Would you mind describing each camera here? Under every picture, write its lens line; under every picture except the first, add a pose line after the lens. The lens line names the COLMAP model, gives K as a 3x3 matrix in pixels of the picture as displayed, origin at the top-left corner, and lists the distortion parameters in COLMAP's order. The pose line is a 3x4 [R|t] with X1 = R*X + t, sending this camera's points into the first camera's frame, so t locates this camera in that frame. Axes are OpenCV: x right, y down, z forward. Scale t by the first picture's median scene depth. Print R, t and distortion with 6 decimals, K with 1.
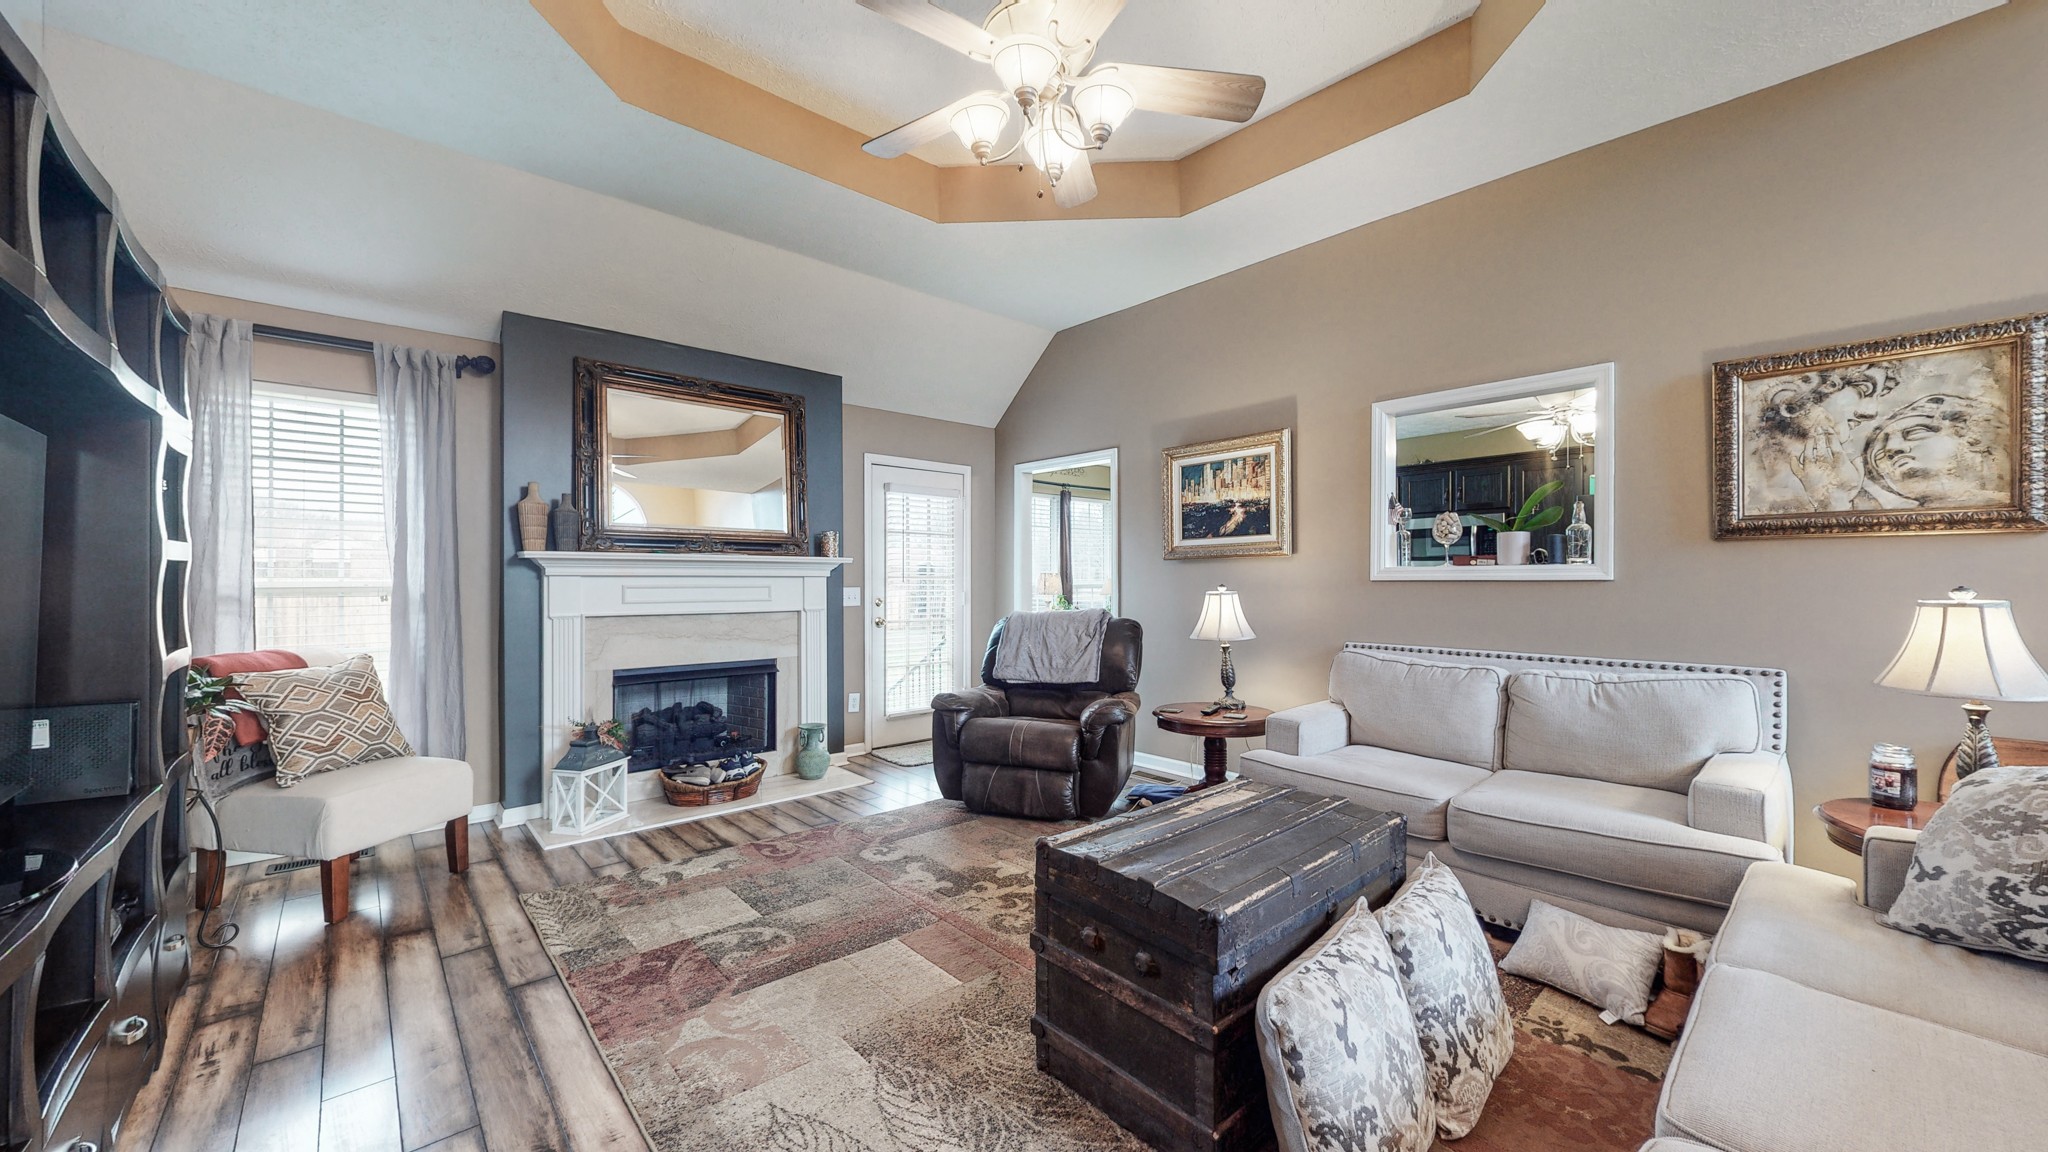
lens RADIAL K [[752.1, 0, 1019.3], [0, 752.1, 576.6], [0, 0, 1]] dist [-0.000202, -0.000003]
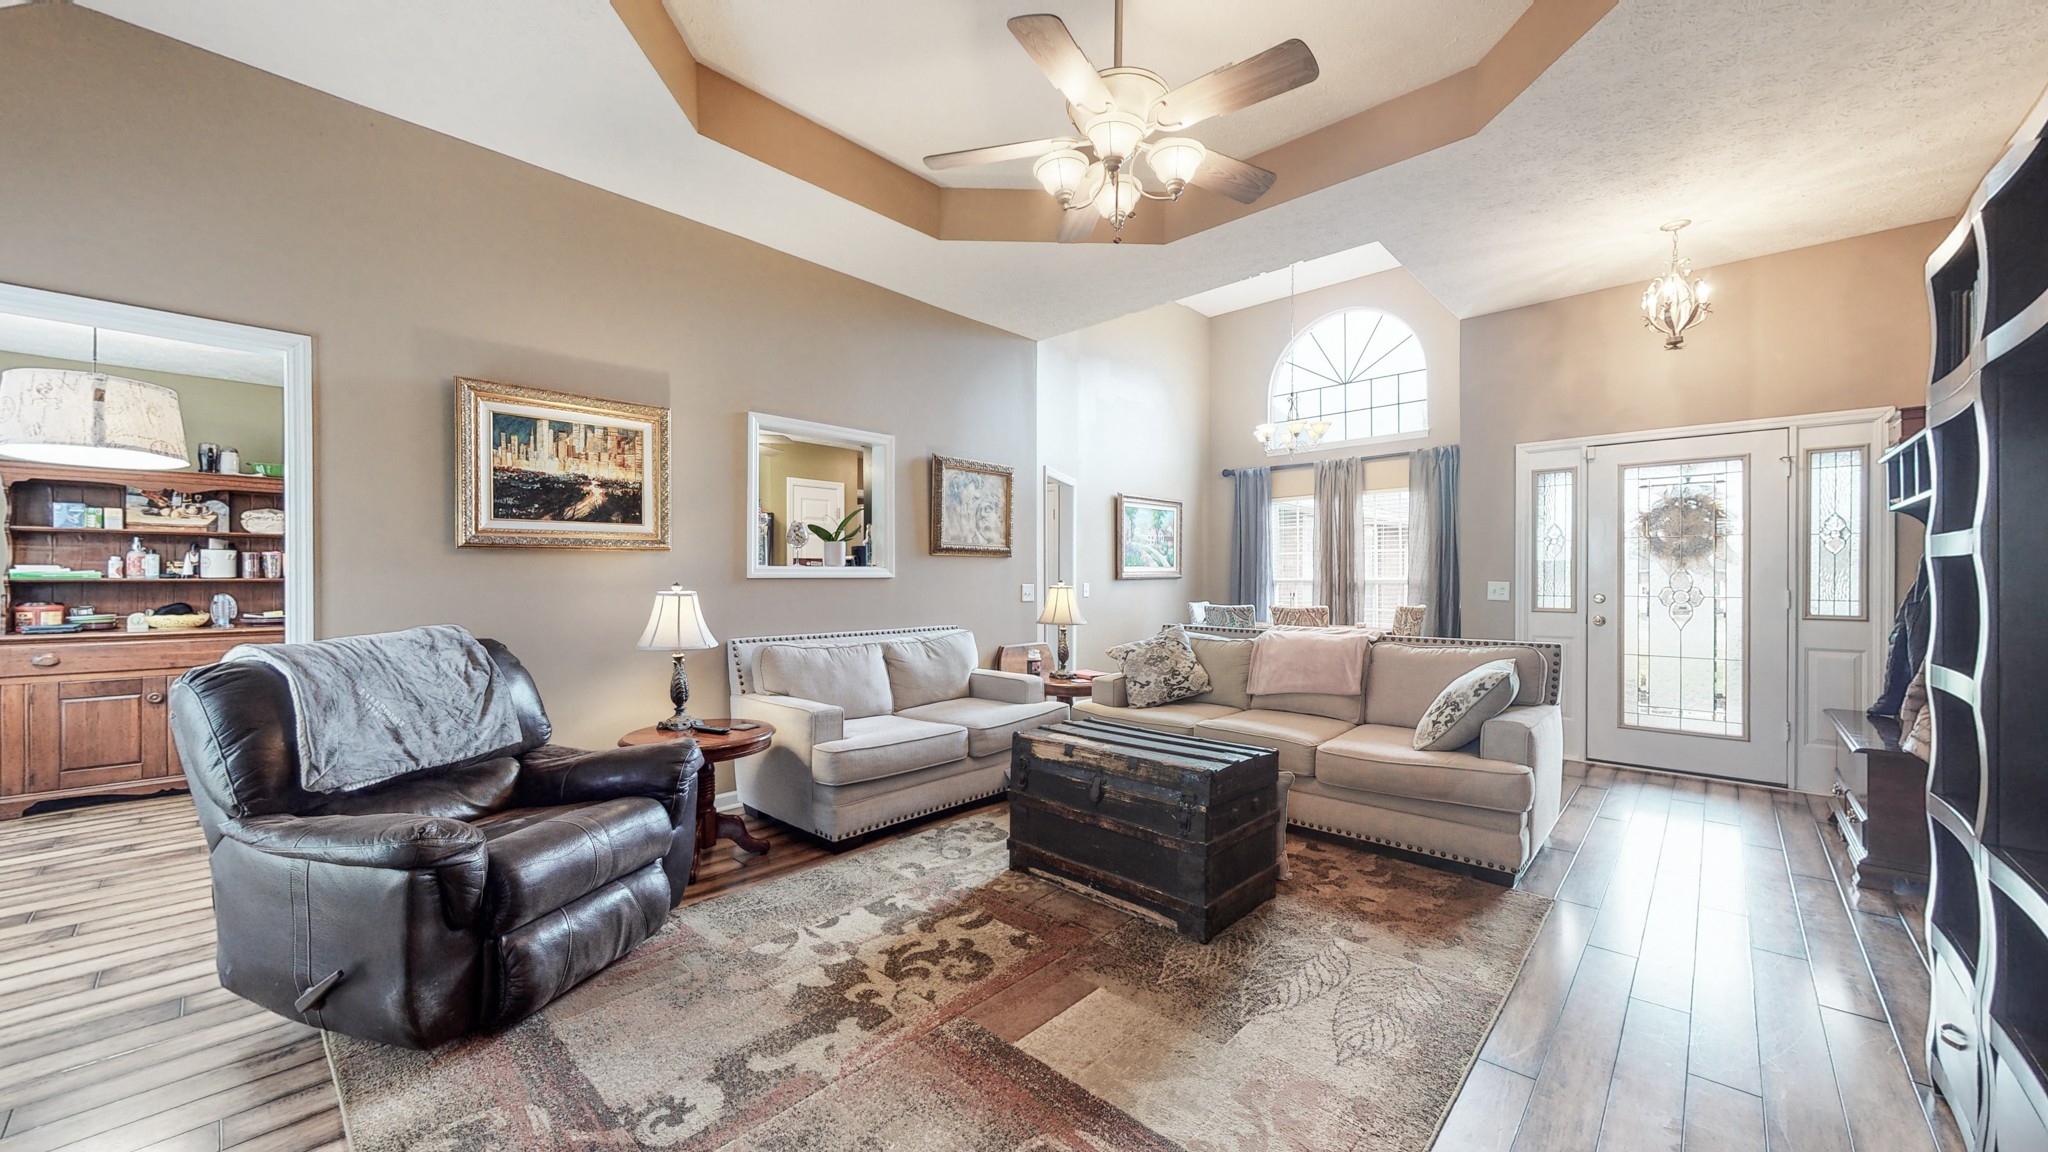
lens RADIAL K [[752.1, 0, 1026.7], [0, 752.1, 576.7], [0, 0, 1]] dist [-0.000202, -0.000003]
pose [[-0.096822, -0.000598, 0.995302, -0.637350], [-0.005639, 0.999984, 0.000052, 0.000981], [-0.995286, -0.005607, -0.096824, 0.726318]]
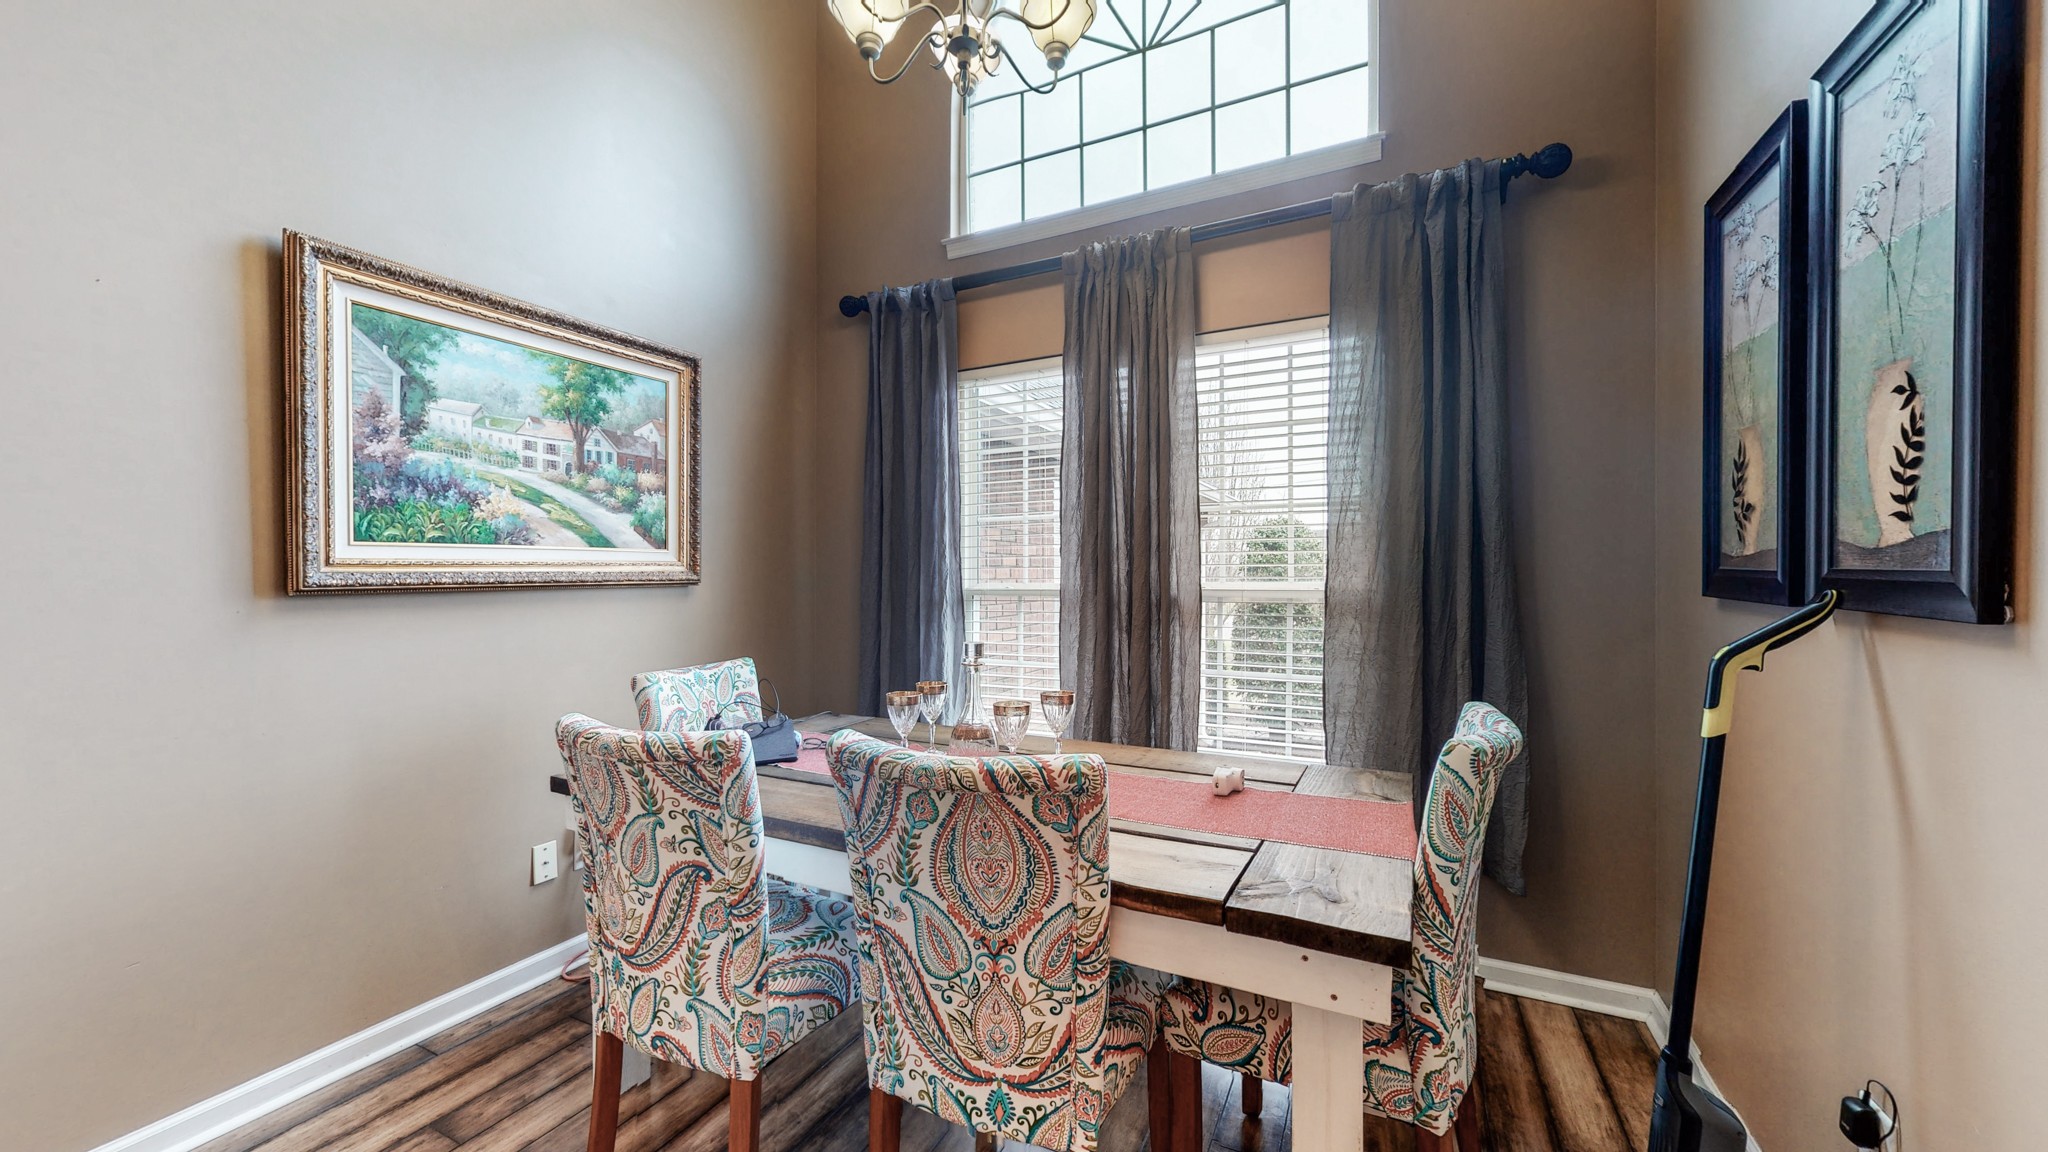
lens RADIAL K [[752.1, 0, 1017.8], [0, 752.1, 574.4], [0, 0, 1]] dist [-0.000202, -0.000003]
pose [[-0.368464, 0.000717, 0.929642, 0.686097], [-0.007459, 0.999965, -0.003727, -0.005713], [-0.929612, -0.008307, -0.368445, 0.047221]]
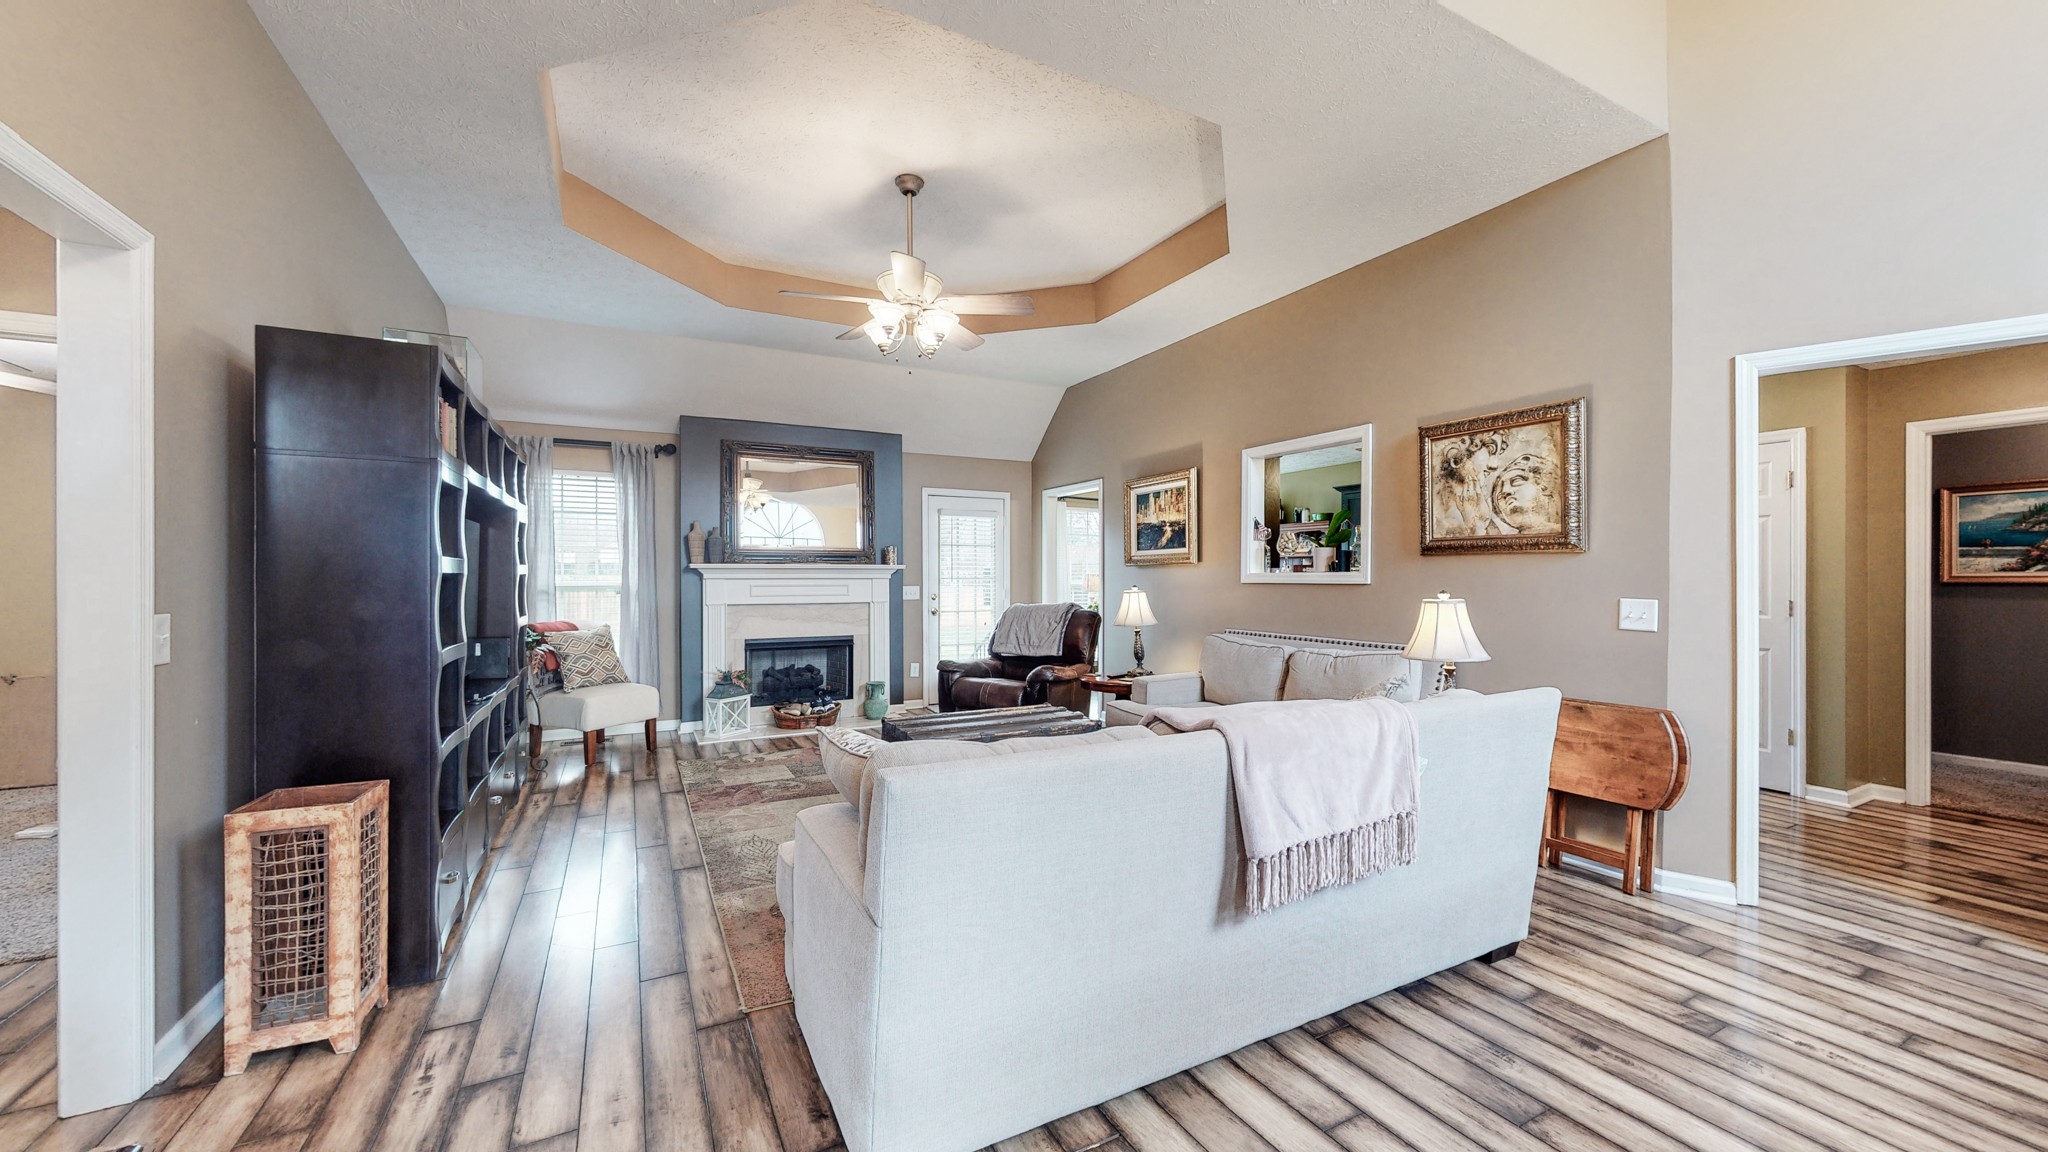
lens RADIAL K [[752.1, 0, 1017.4], [0, 752.1, 576.3], [0, 0, 1]] dist [-0.000202, -0.000003]
pose [[0.969432, 0.000115, -0.245362, 0.418324], [0.001064, 0.999989, 0.004672, -0.013371], [0.245360, -0.004791, 0.969420, -0.396416]]
